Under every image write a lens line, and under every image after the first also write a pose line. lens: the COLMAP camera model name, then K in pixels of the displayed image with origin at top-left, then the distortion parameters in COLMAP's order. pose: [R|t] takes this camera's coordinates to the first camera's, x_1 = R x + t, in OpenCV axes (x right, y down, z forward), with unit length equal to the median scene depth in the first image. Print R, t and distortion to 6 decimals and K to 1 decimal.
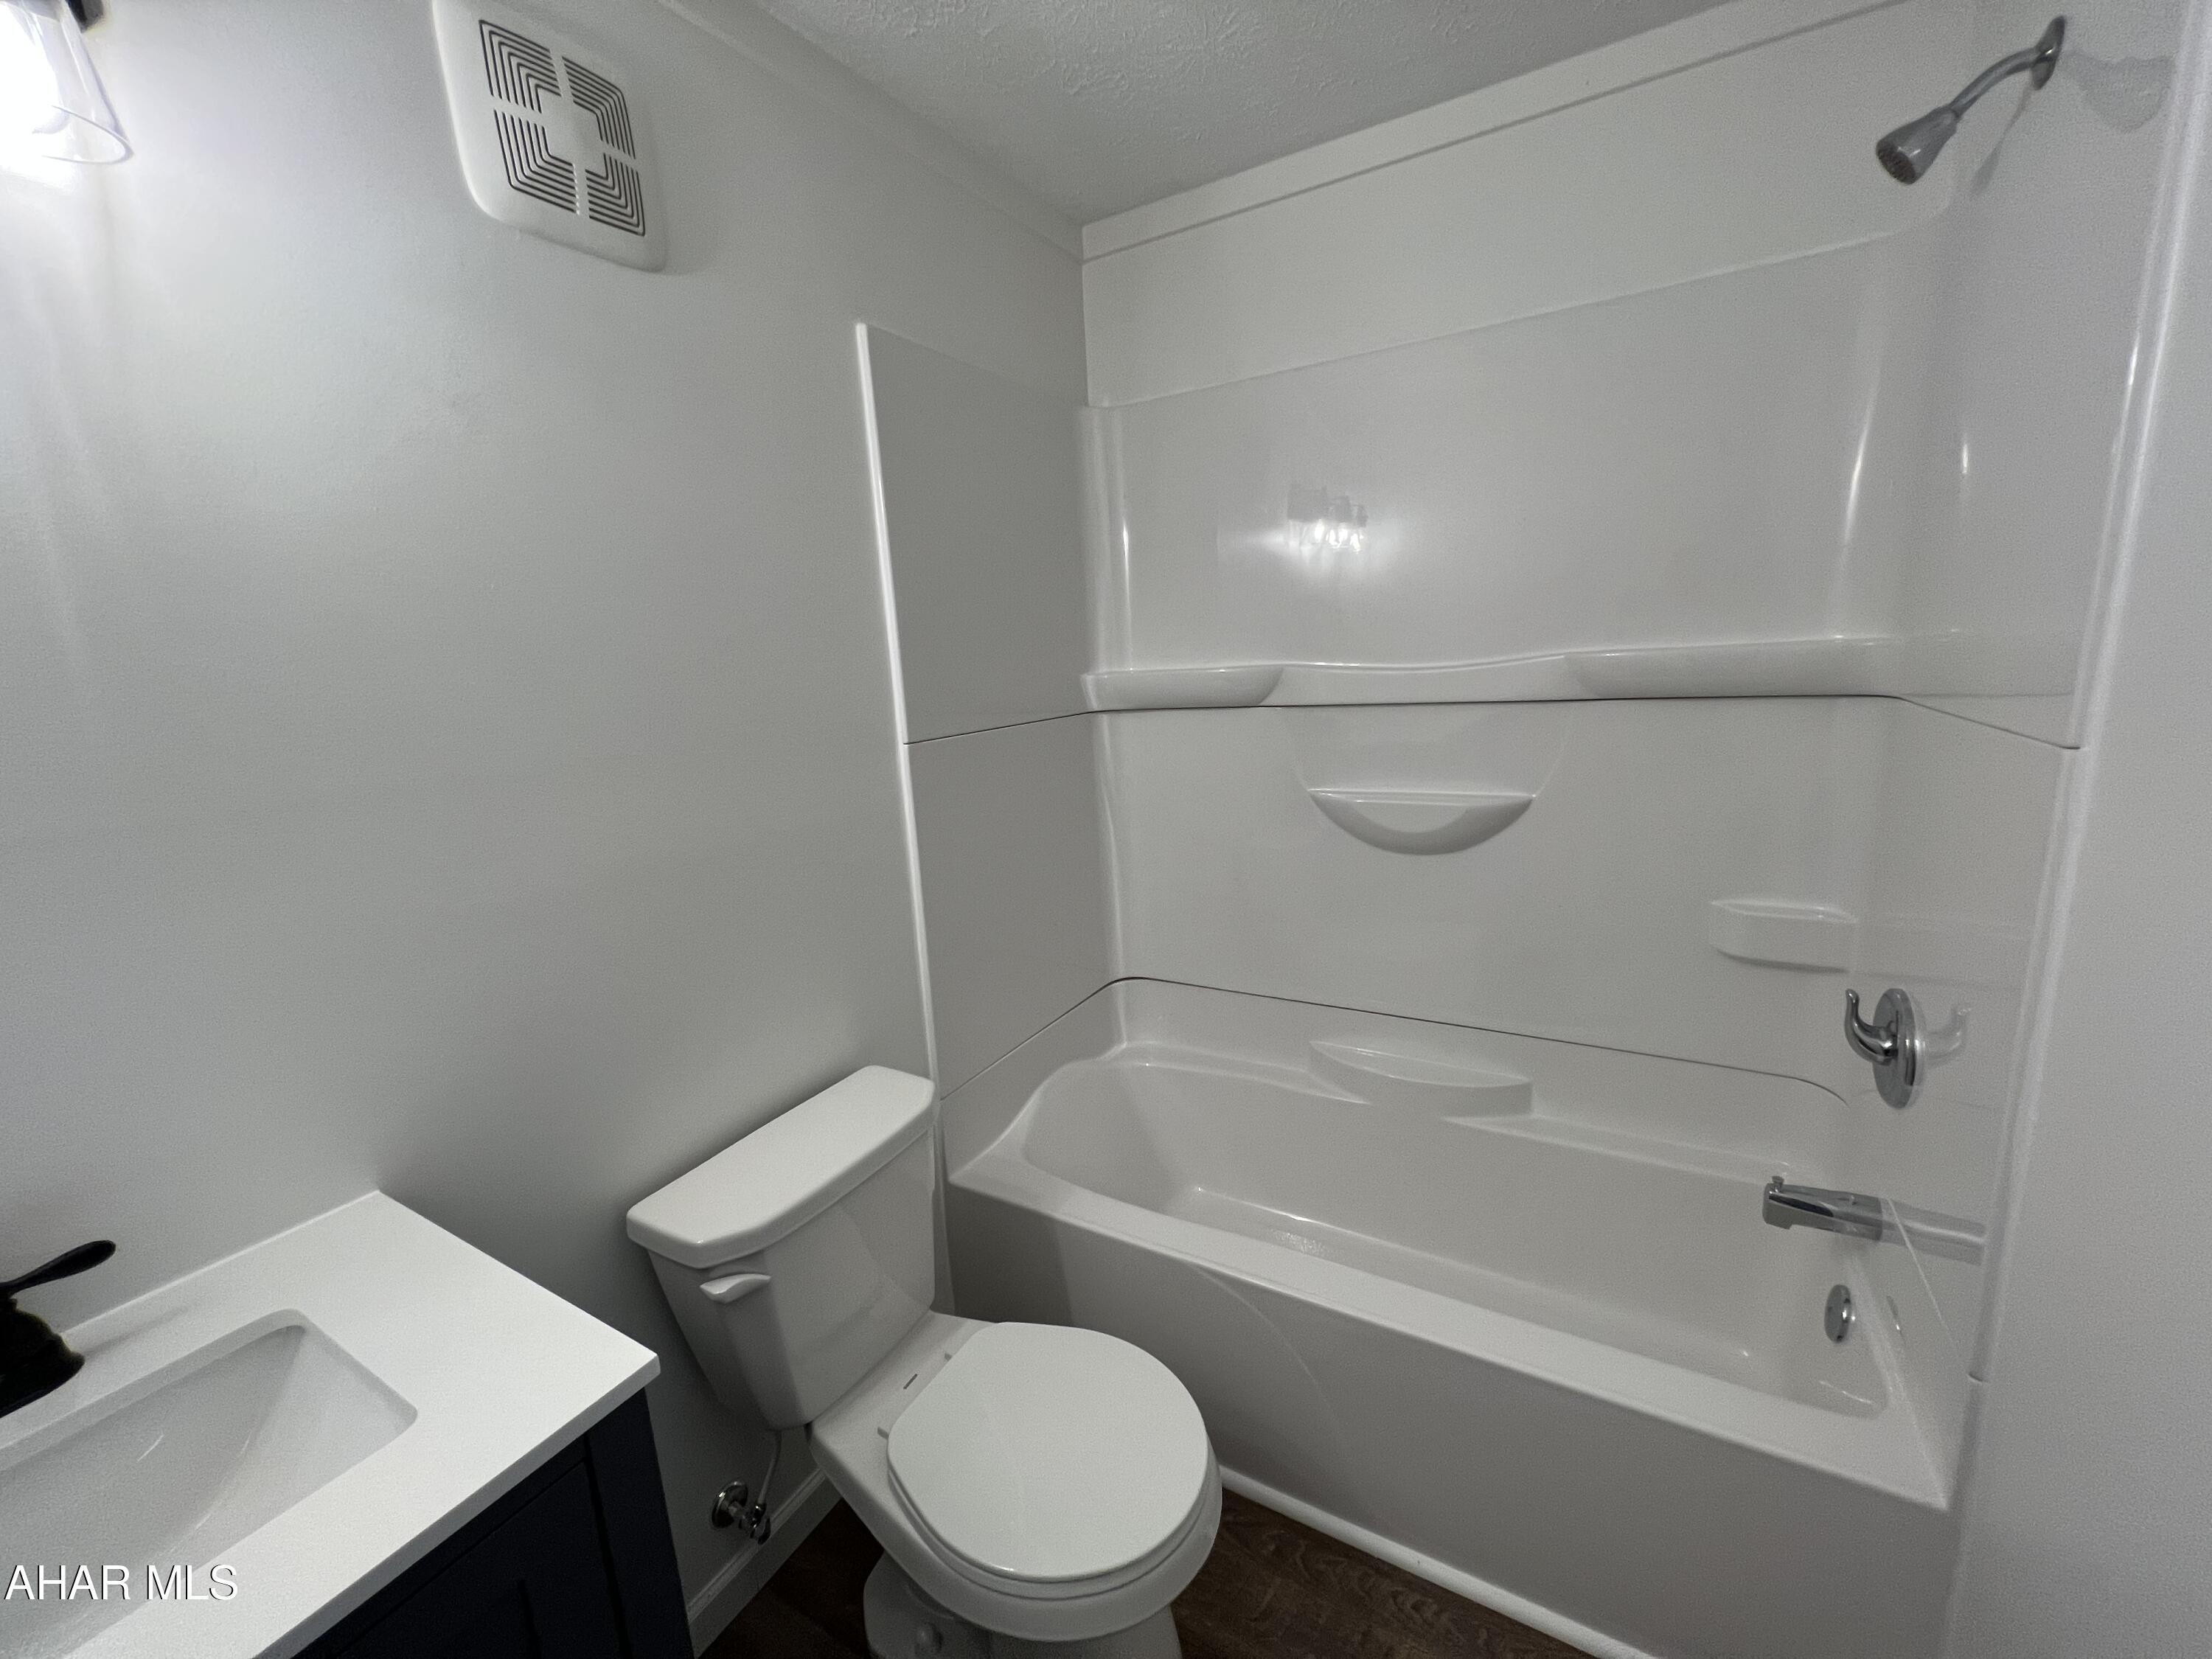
lens RADIAL K [[885.4, 0, 1102.2], [0, 885.4, 824.6], [0, 0, 1]] dist [-0.000676, 0.000027]
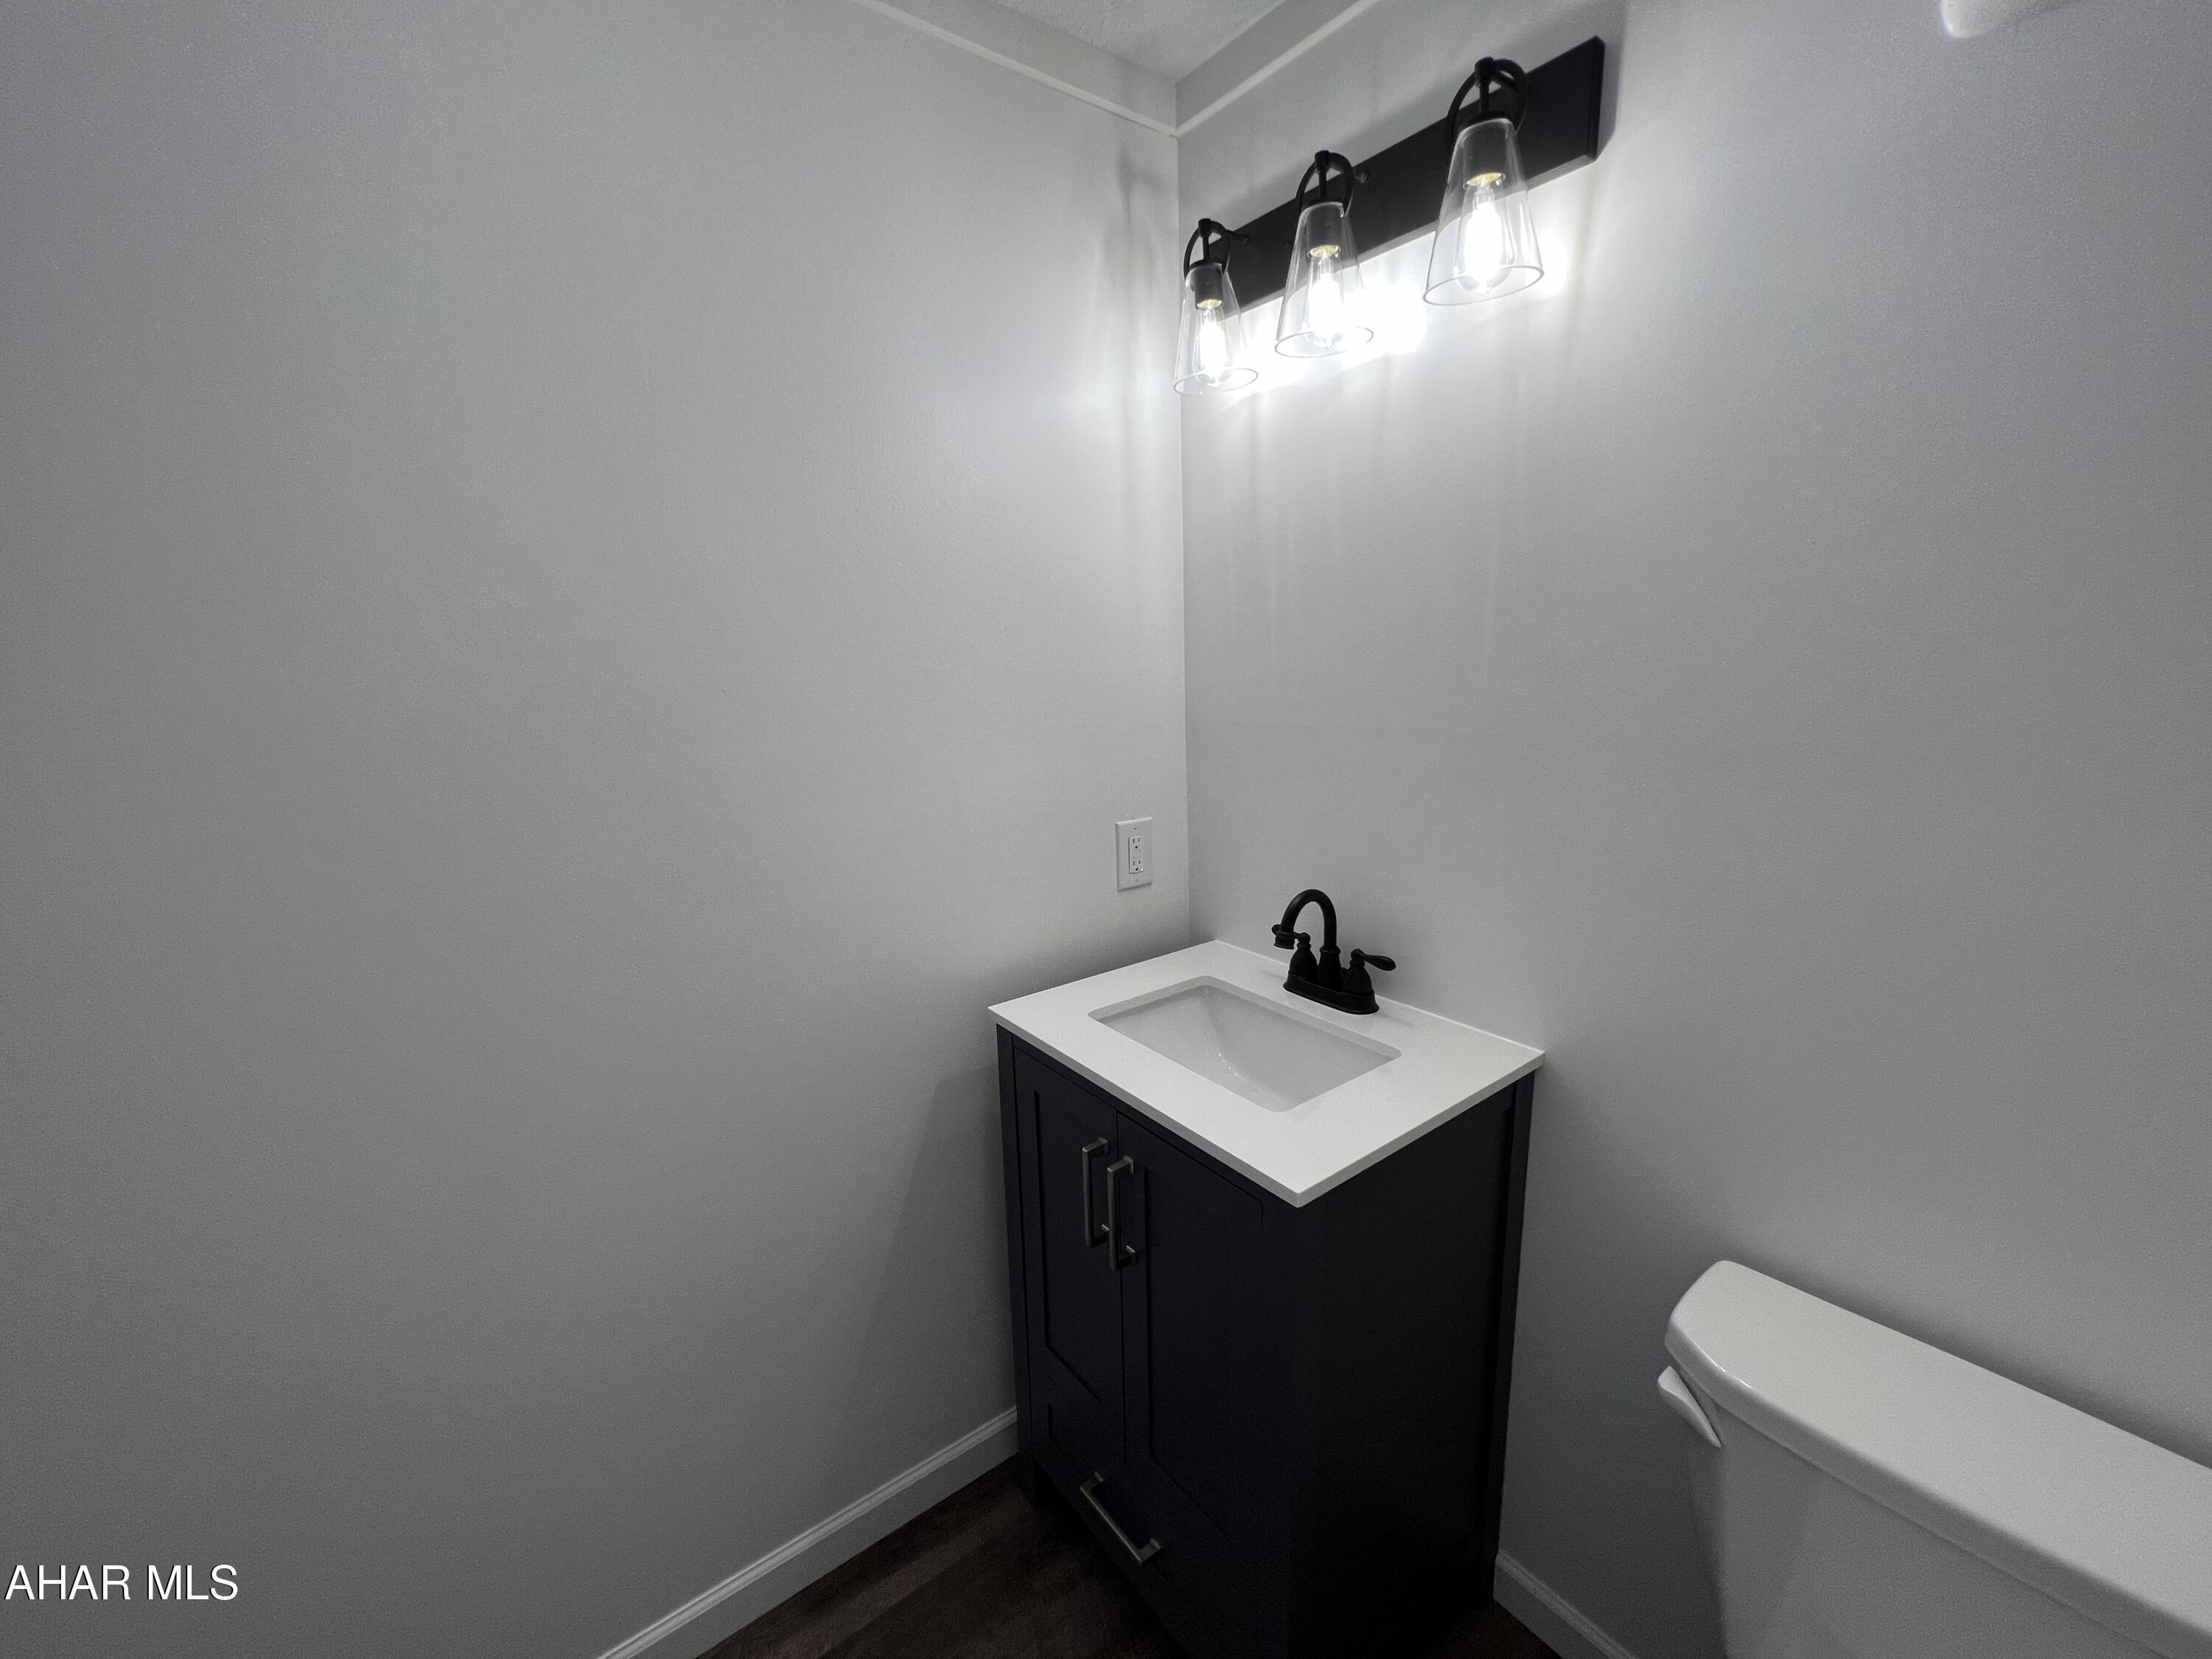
lens RADIAL K [[885.4, 0, 1102.2], [0, 885.4, 824.6], [0, 0, 1]] dist [-0.000676, 0.000027]
pose [[-0.375740, 0.236151, -0.896132, 0.379334], [-0.131692, 0.943568, 0.303869, -0.153351], [0.917320, 0.232189, -0.323437, 0.629420]]
